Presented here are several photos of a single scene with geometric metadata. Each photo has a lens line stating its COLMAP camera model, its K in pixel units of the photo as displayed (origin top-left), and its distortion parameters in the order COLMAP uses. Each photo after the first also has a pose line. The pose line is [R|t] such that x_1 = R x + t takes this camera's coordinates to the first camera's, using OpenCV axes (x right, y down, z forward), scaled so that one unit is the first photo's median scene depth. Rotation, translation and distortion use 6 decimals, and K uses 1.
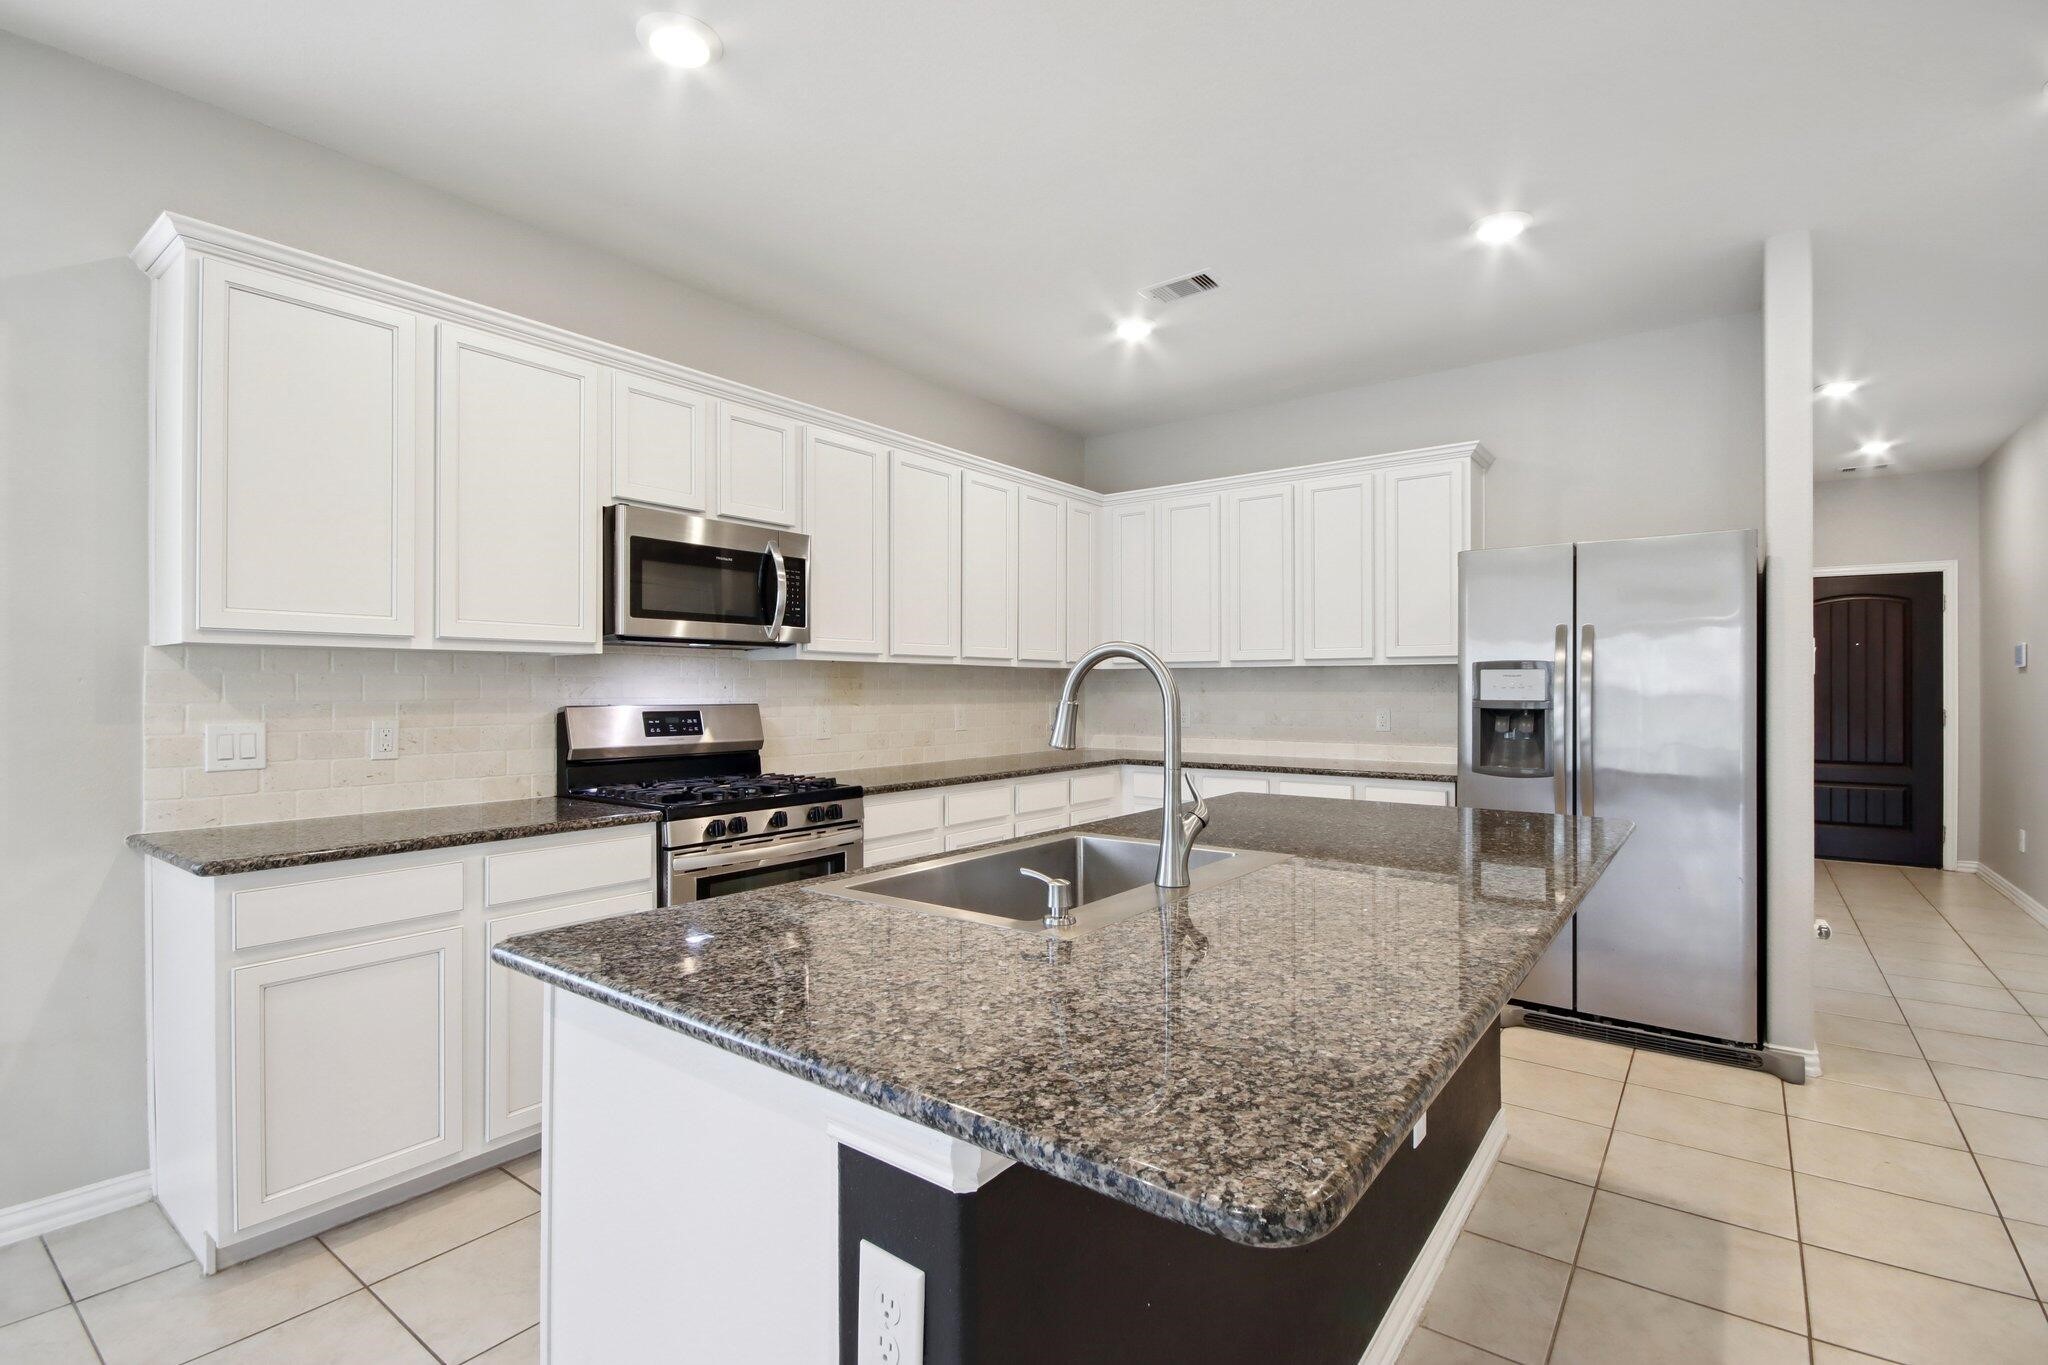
lens RADIAL K [[957.3, 0, 1019.0], [0, 957.3, 686.3], [0, 0, 1]] dist [0.001182, -0.000352]
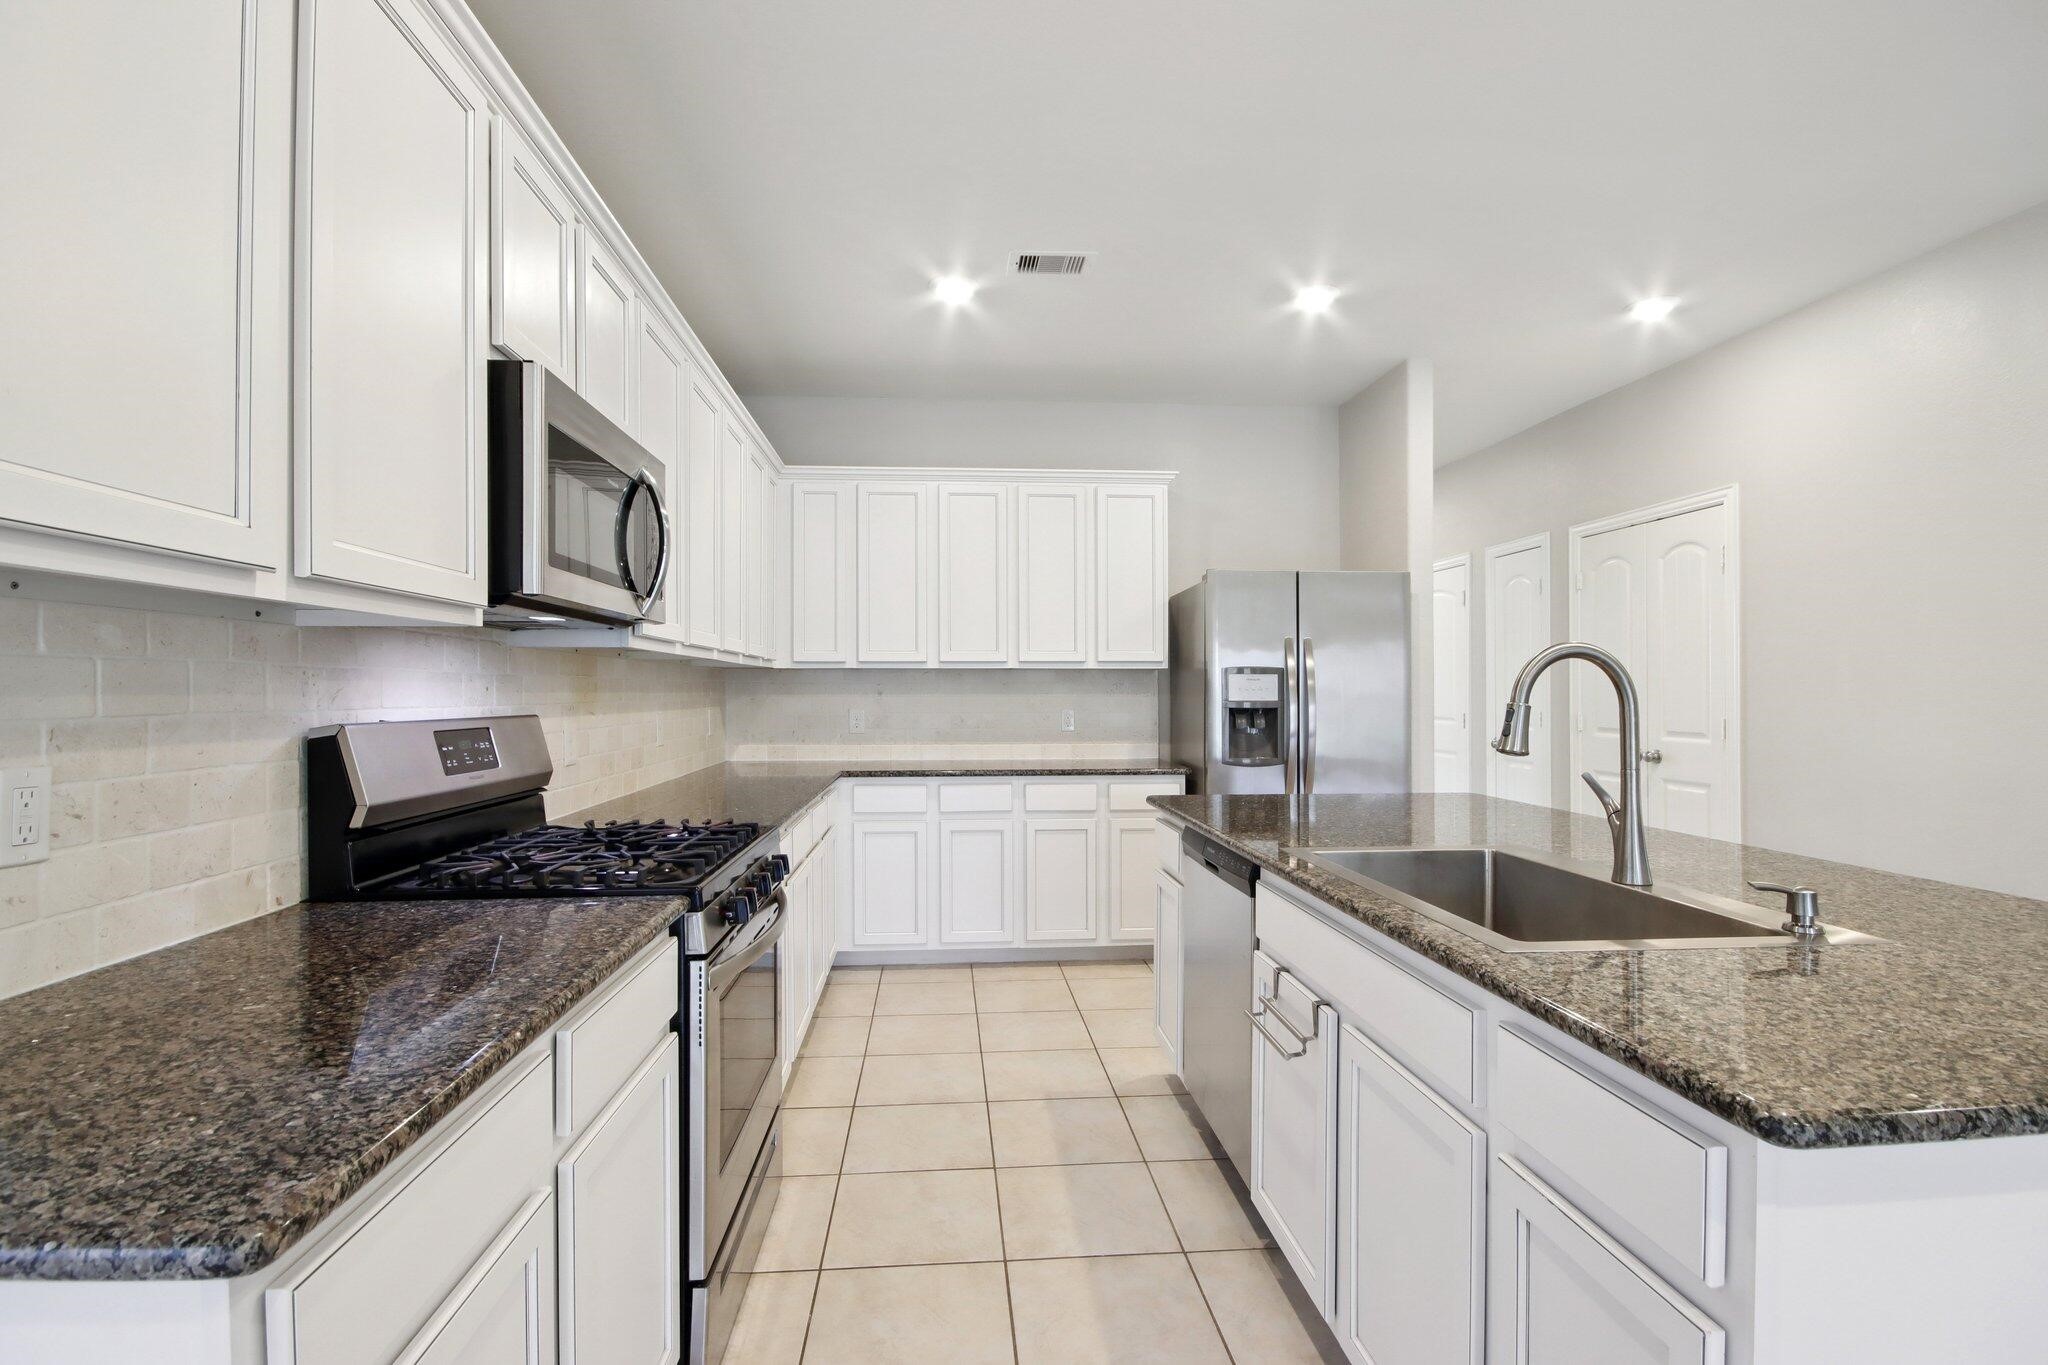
lens RADIAL K [[957.3, 0, 1019.0], [0, 957.3, 686.3], [0, 0, 1]] dist [0.001182, -0.000352]
pose [[0.748391, 0.002482, 0.663253, -0.478212], [0.000200, 0.999992, -0.003968, 0.001965], [-0.663257, 0.003102, 0.748385, 0.325047]]
